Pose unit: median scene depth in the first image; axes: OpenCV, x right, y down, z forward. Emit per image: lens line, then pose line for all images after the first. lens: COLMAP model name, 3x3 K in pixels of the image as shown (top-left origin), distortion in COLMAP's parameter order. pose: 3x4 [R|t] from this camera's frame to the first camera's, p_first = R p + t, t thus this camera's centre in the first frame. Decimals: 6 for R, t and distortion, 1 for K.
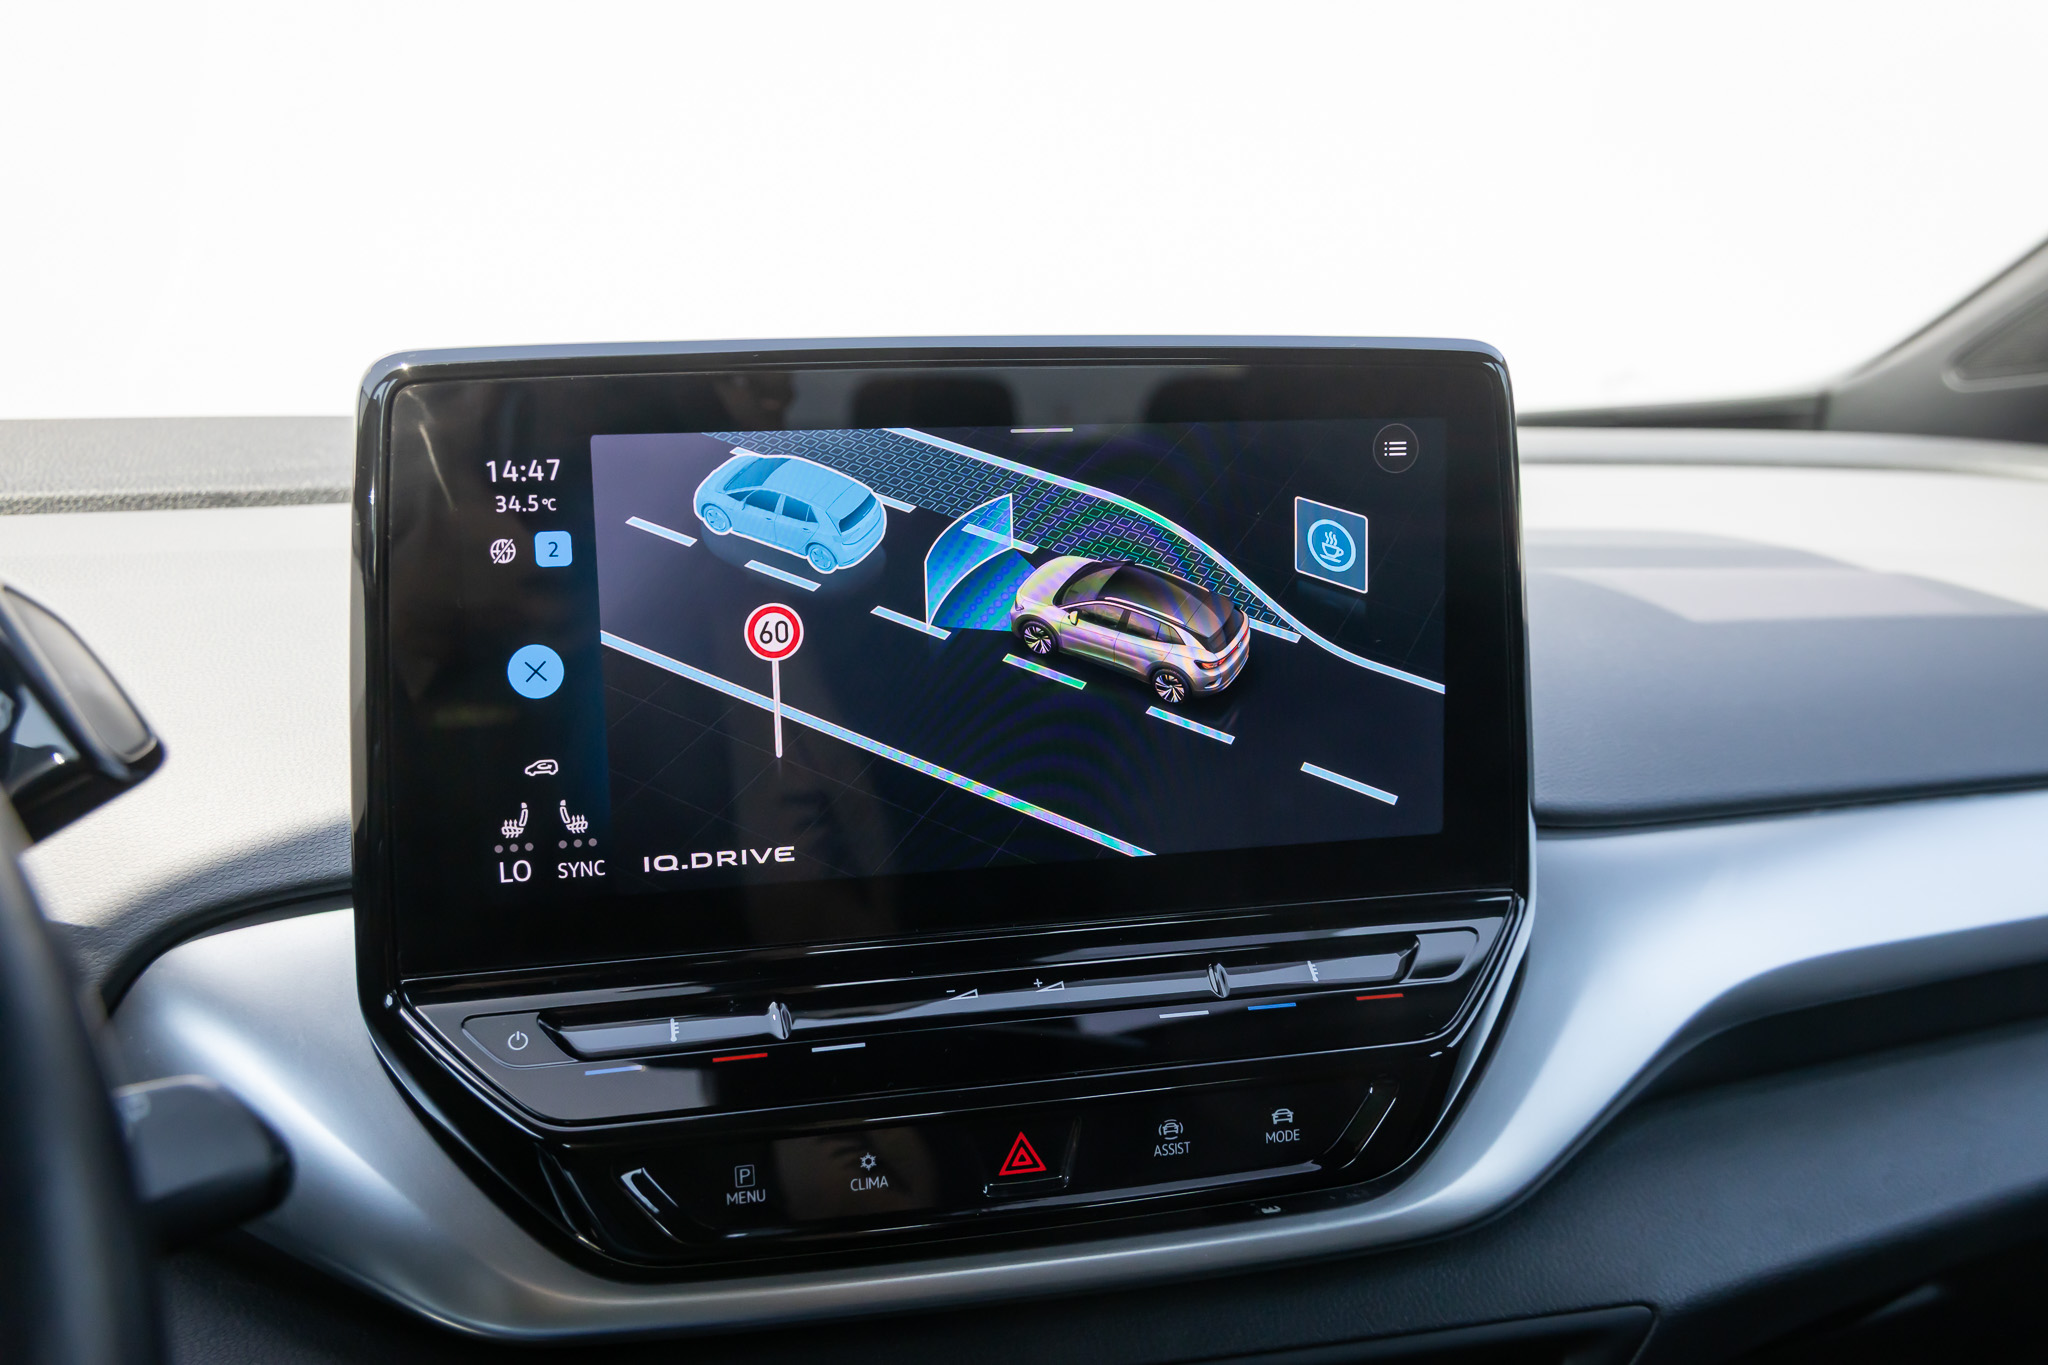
lens RADIAL K [[1834.6, 0, 1047.6], [0, 1834.6, 683.0], [0, 0, 1]] dist [0.002709, 0.002595]
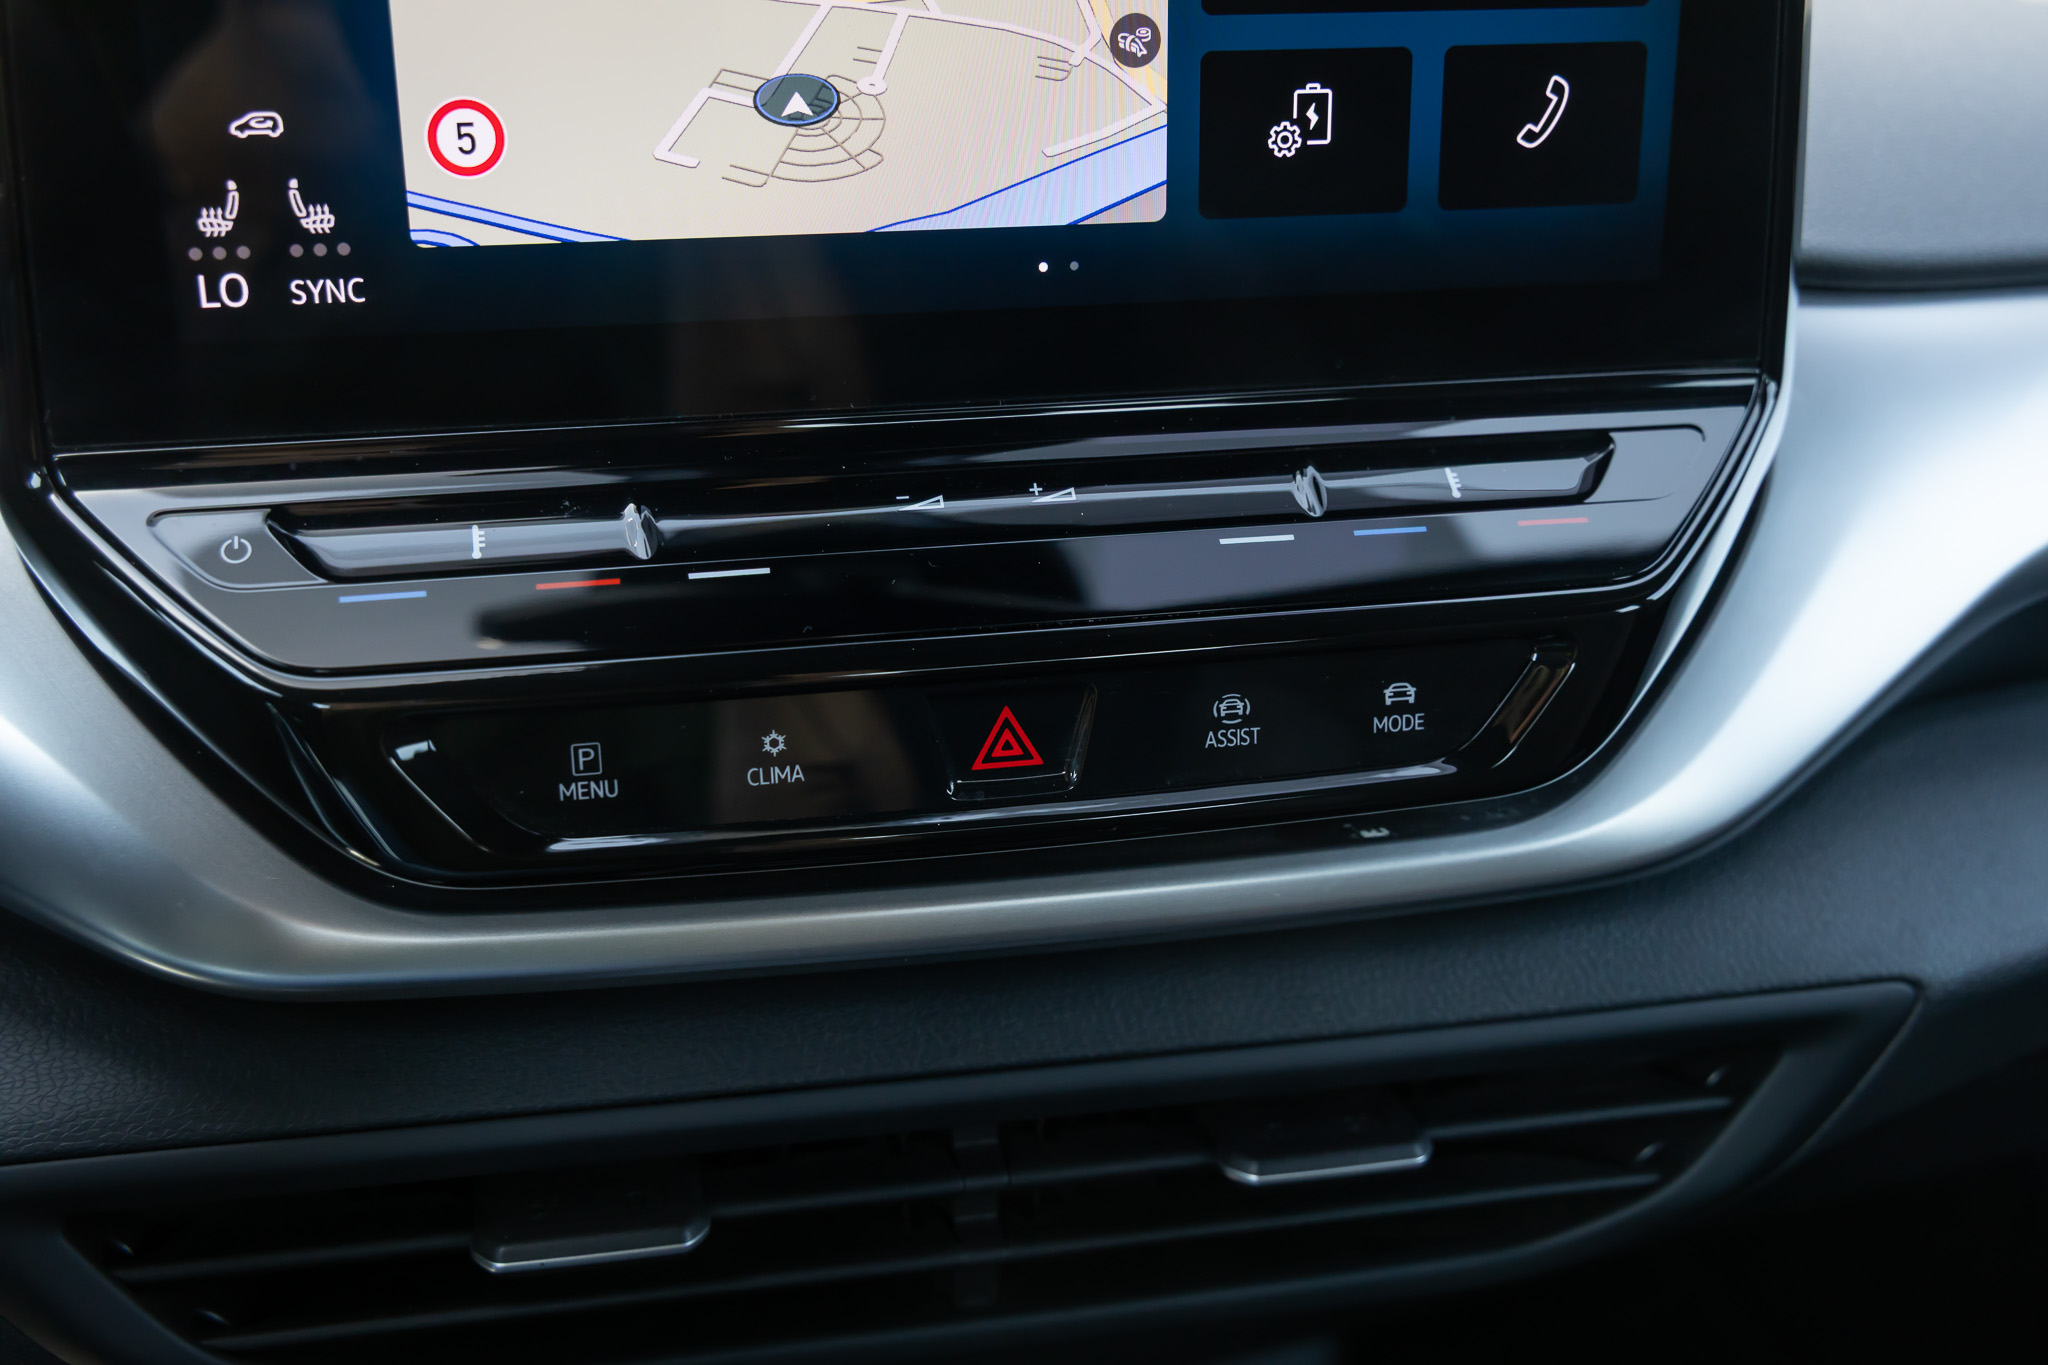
lens RADIAL K [[2305.3, 0, 1010.8], [0, 2305.3, 687.6], [0, 0, 1]] dist [-0.012633, 0.000000]
pose [[0.999801, 0.016376, -0.011359, -0.003278], [-0.014073, 0.983672, 0.179418, 0.086185], [0.014112, -0.179223, 0.983707, 0.177653]]
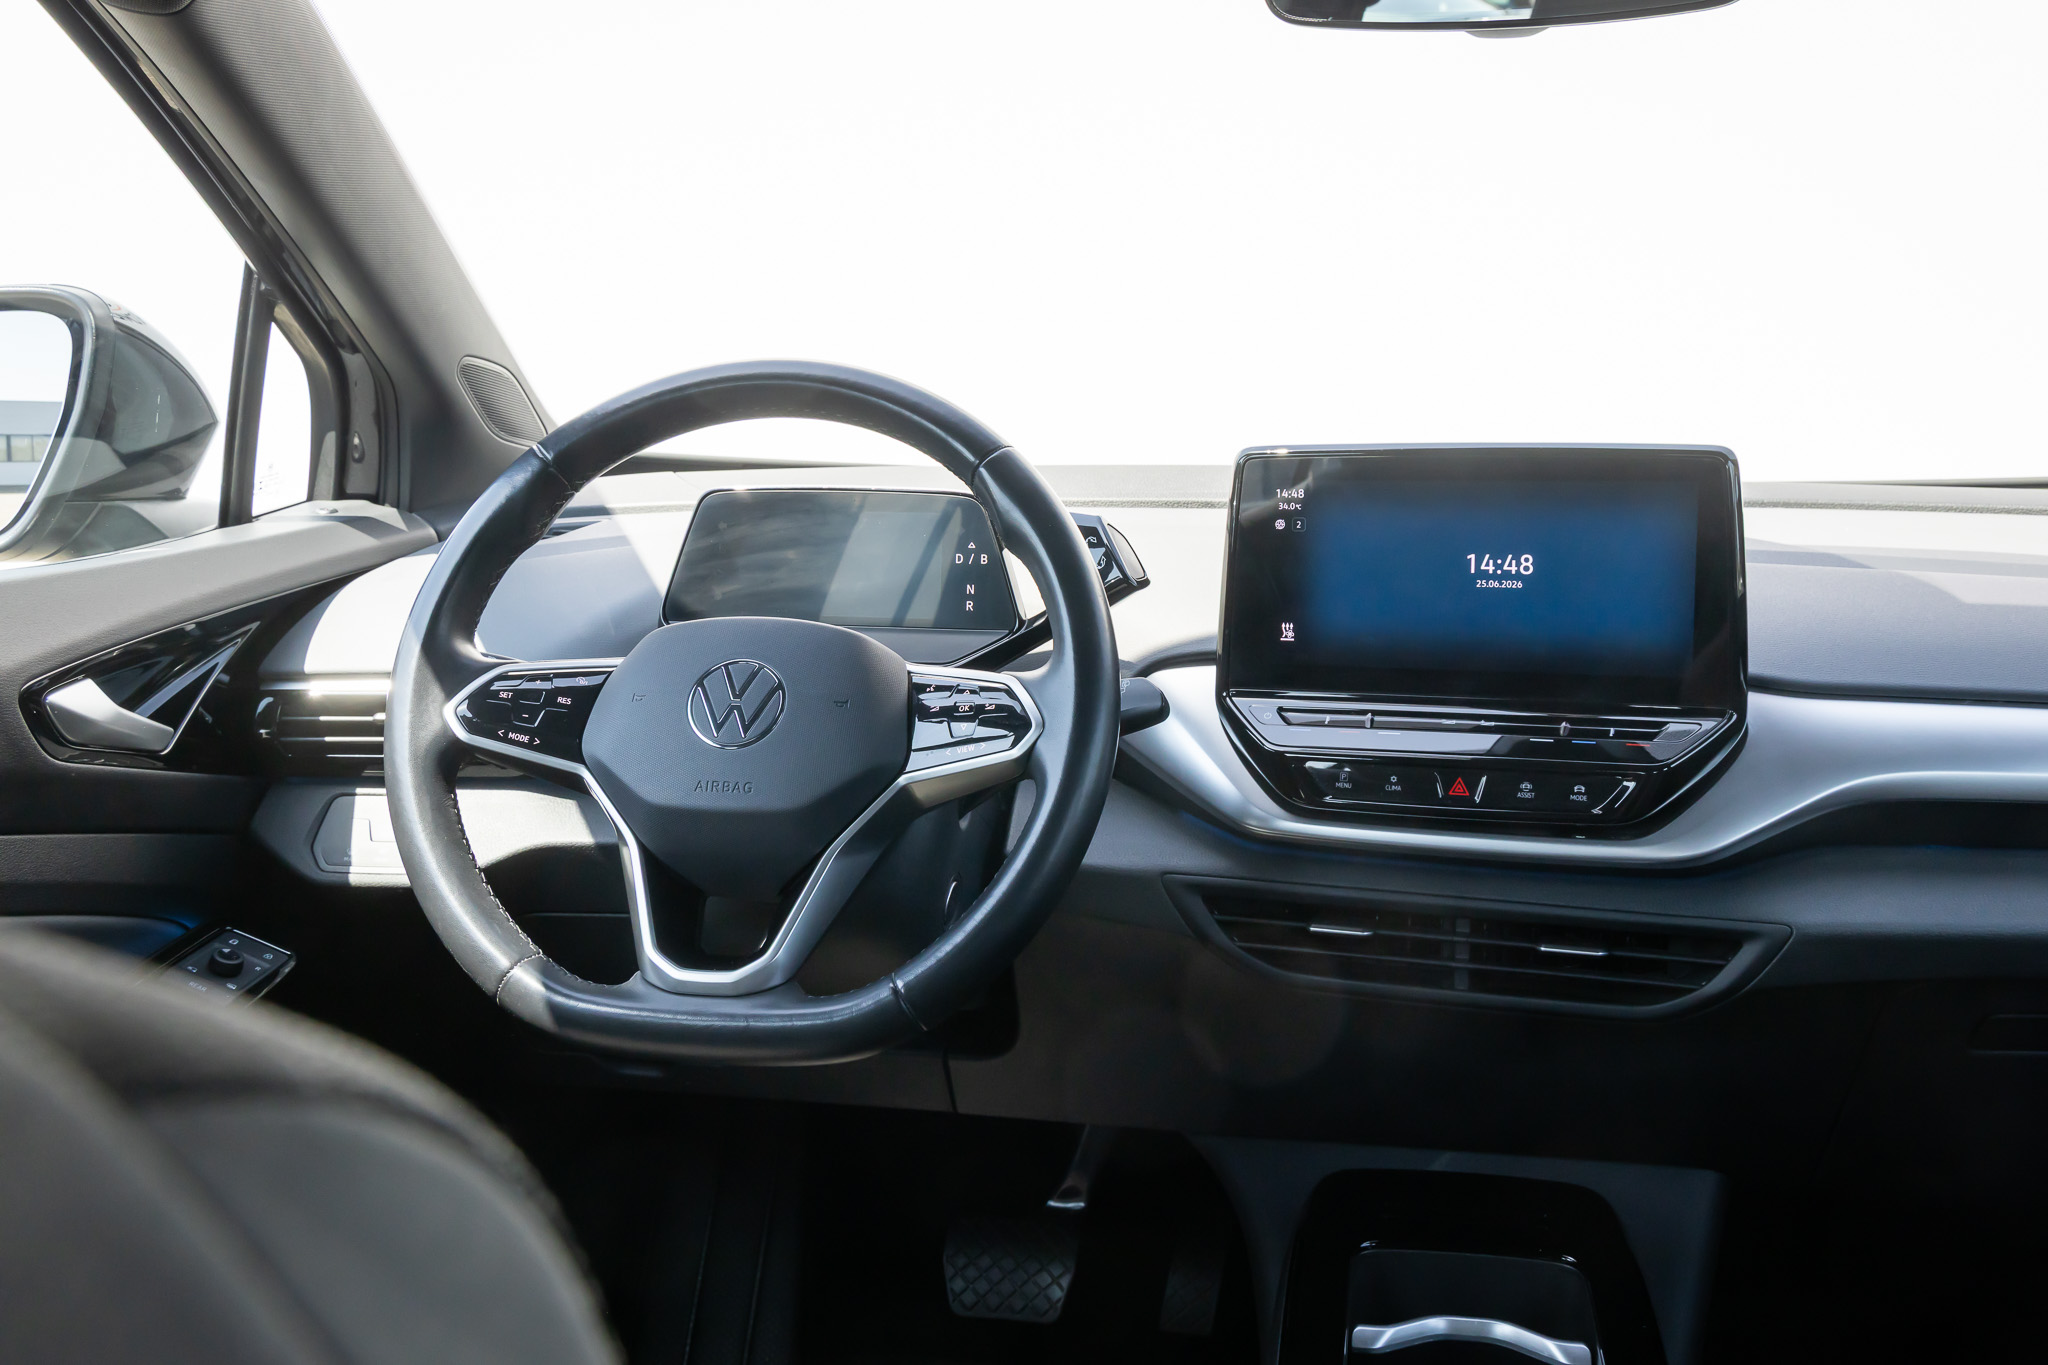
lens RADIAL K [[2052.0, 0, 1070.6], [0, 2052.0, 683.5], [0, 0, 1]] dist [-0.043188, 0.000000]
pose [[0.849811, 0.075659, -0.521630, 0.899167], [-0.089447, 0.995991, -0.001259, 0.166337], [0.519443, 0.047728, 0.853171, -1.477071]]
